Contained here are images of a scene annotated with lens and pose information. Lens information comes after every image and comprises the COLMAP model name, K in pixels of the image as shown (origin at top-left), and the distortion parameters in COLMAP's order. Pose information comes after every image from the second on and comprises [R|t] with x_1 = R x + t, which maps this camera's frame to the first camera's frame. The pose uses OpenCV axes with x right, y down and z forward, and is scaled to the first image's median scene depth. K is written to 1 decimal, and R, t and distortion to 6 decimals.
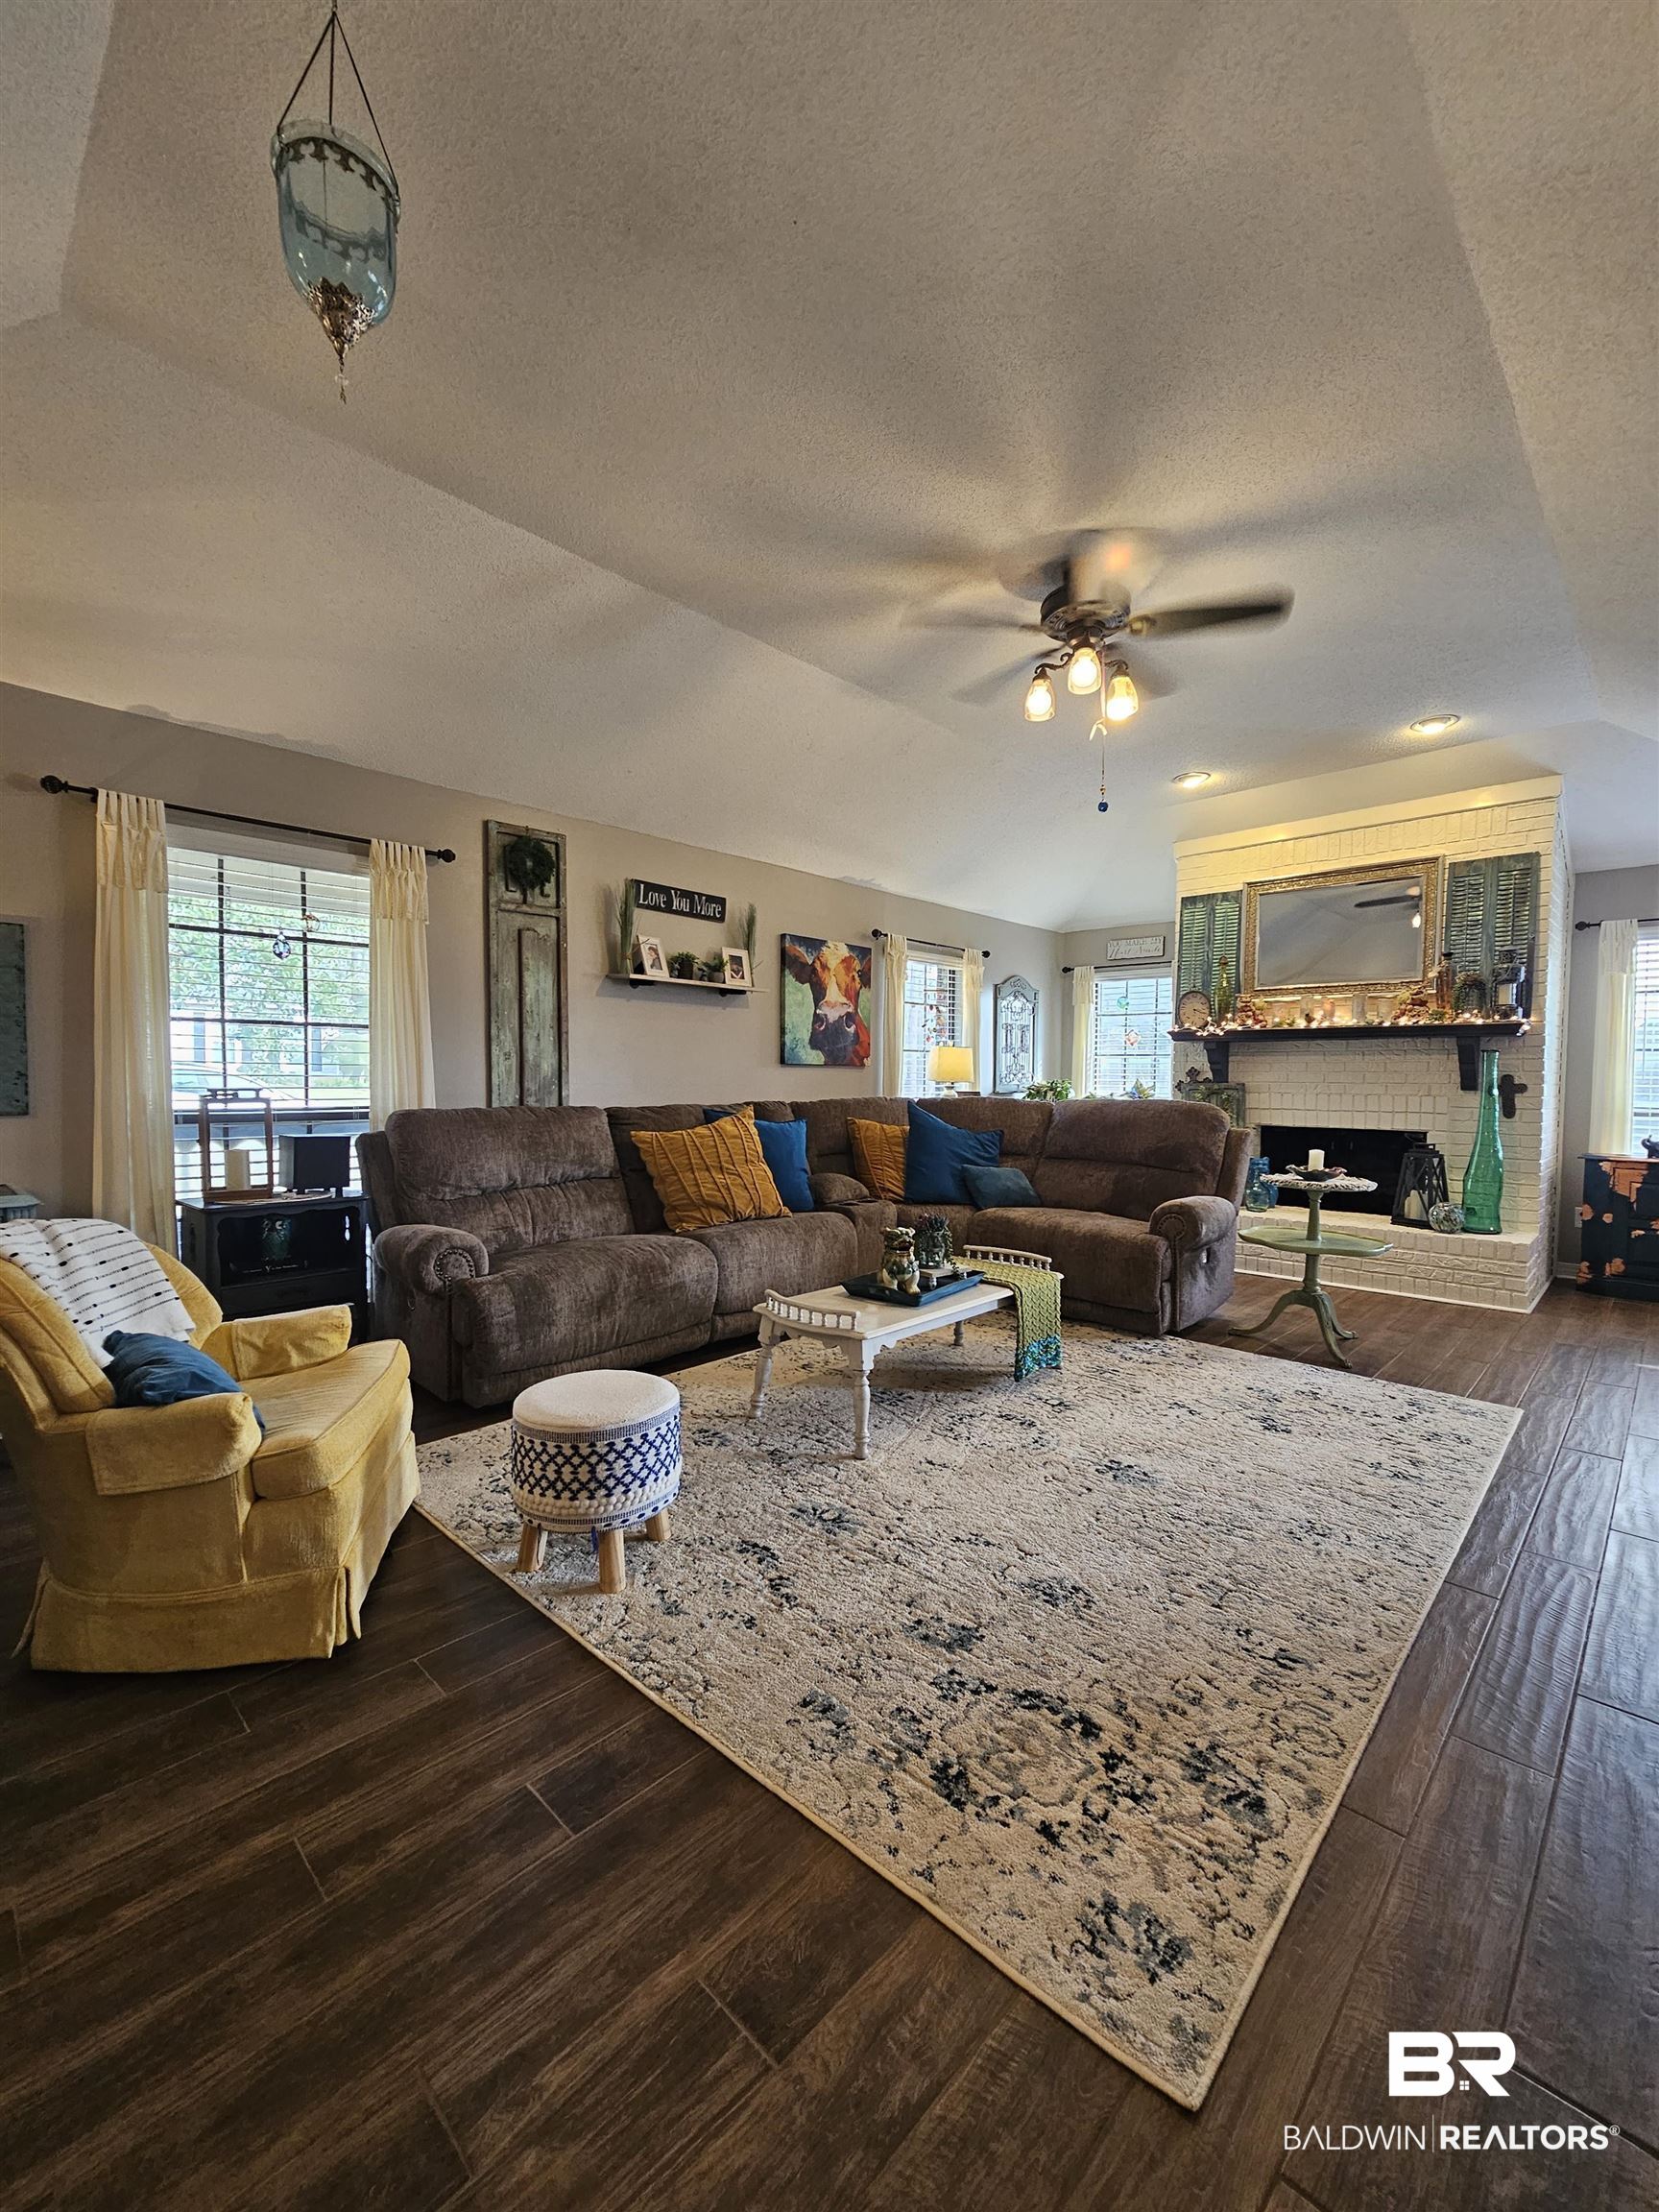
lens RADIAL K [[904.8, 0, 822.7], [0, 904.8, 1111.4], [0, 0, 1]] dist [-0.005338, 0.001672]
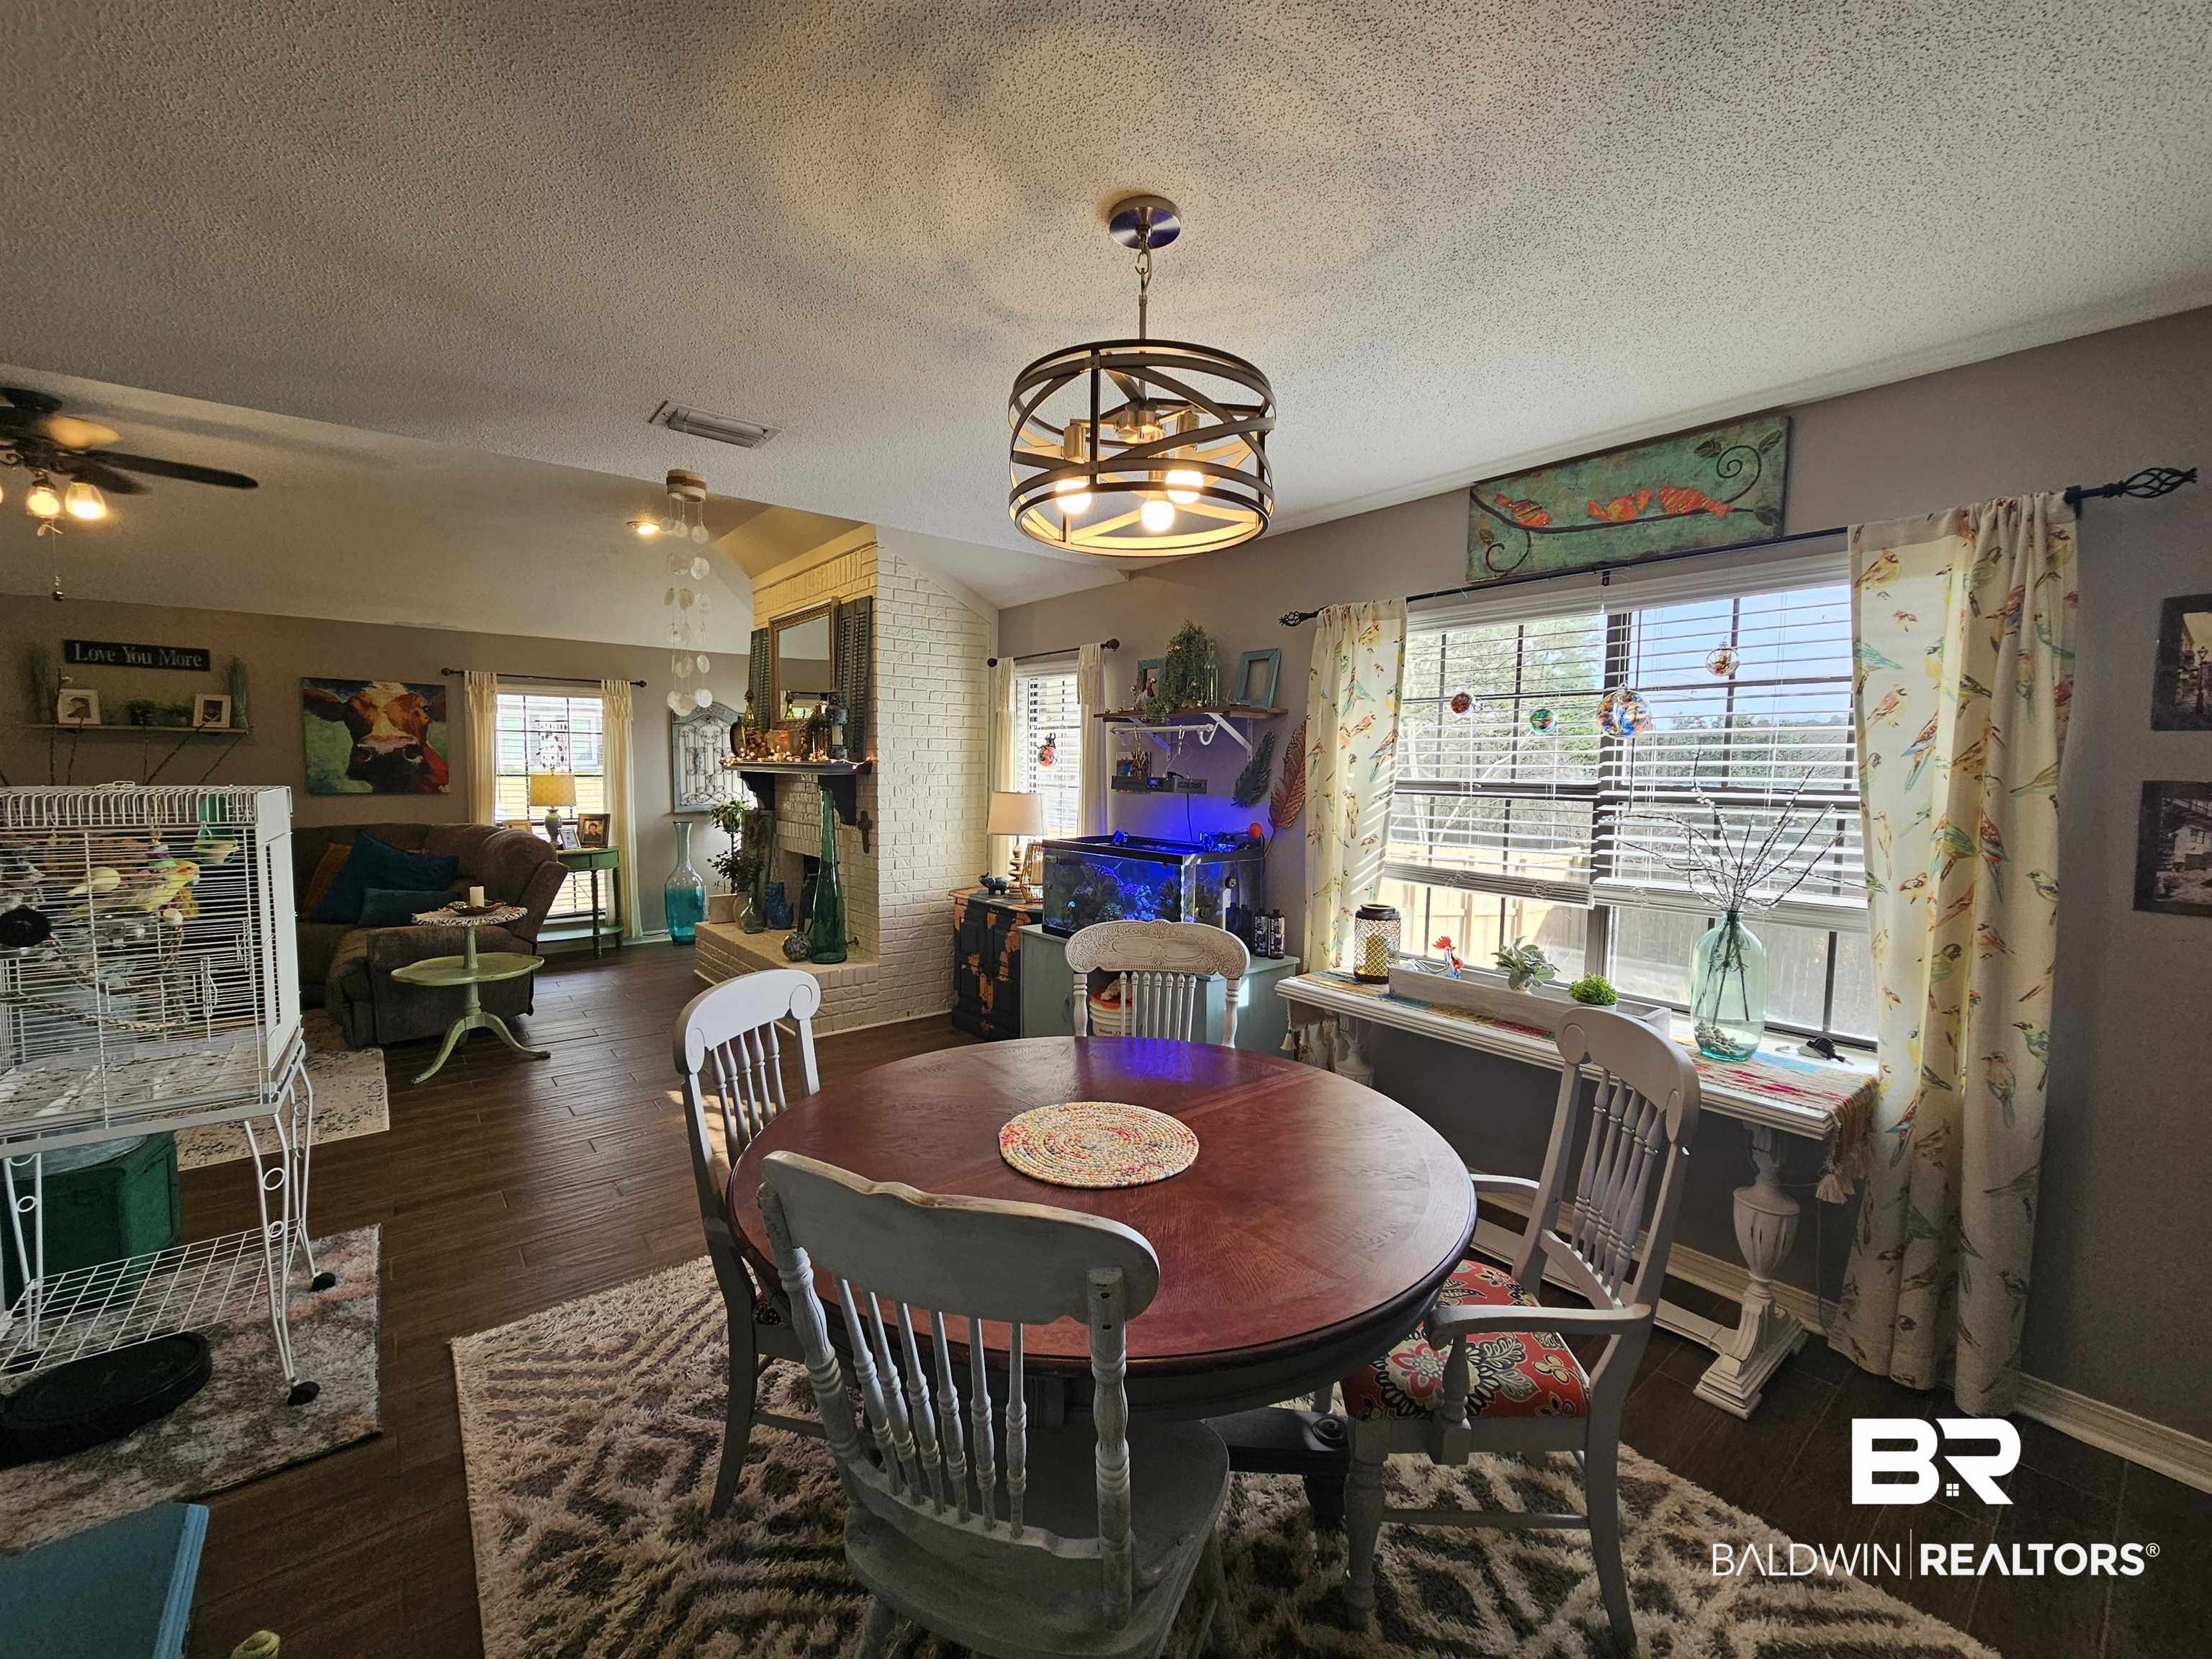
lens RADIAL K [[904.8, 0, 1113.2], [0, 904.8, 833.1], [0, 0, 1]] dist [-0.005338, 0.001672]
pose [[0.993371, 0.012340, -0.114291, 1.718919], [-0.008045, 0.999247, 0.037964, -0.085265], [0.114673, -0.036793, 0.992722, -0.006616]]
